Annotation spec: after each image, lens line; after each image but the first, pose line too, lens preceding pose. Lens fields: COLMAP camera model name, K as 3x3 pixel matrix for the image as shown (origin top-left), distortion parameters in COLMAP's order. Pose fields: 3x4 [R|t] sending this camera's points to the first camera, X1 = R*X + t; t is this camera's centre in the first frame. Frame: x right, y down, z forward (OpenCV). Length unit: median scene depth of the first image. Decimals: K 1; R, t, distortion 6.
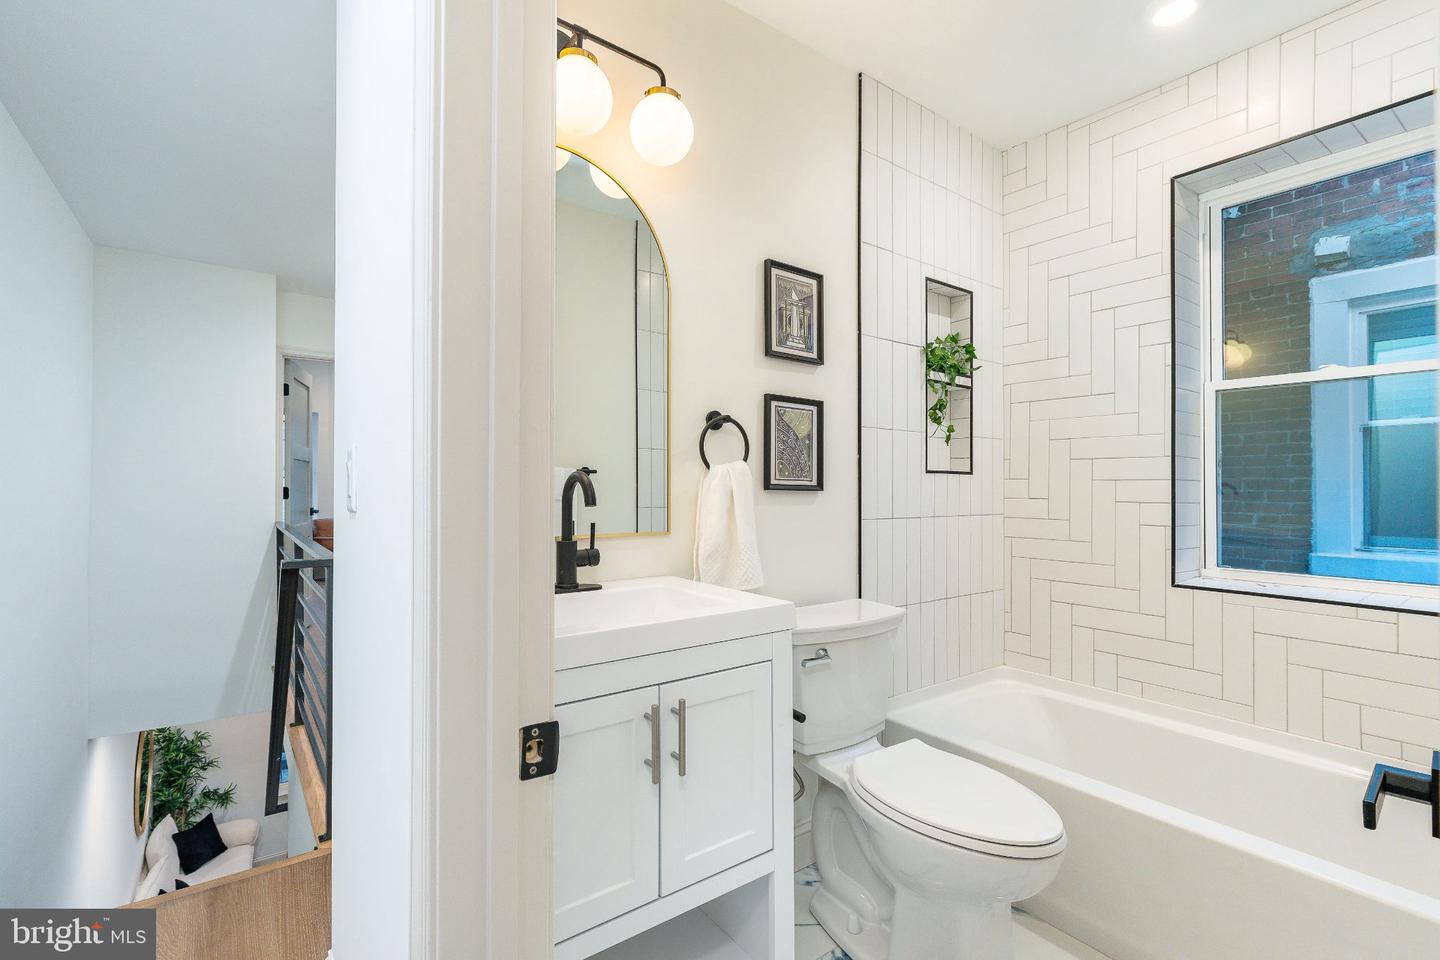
lens RADIAL K [[640.0, 0, 717.2], [0, 640.0, 484.7], [0, 0, 1]] dist [0.002017, -0.000512]
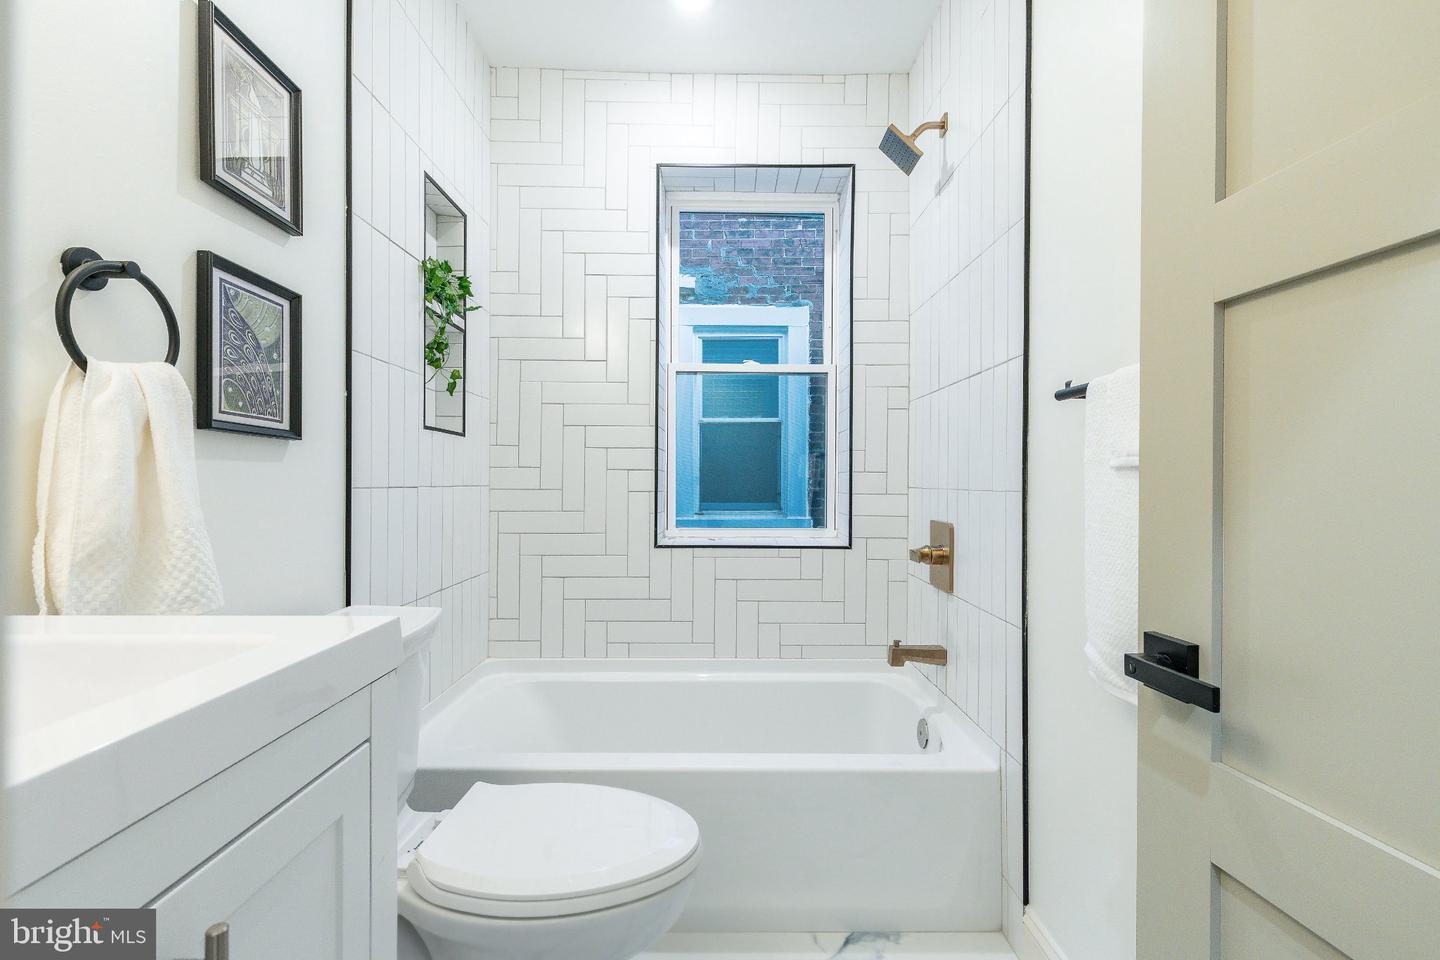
lens RADIAL K [[640.0, 0, 720.8], [0, 640.0, 481.5], [0, 0, 1]] dist [0.002017, -0.000512]
pose [[0.585249, -0.002093, 0.810851, -0.092931], [-0.005506, 0.999963, 0.006555, 0.040690], [-0.810835, -0.008301, 0.585216, 0.286823]]
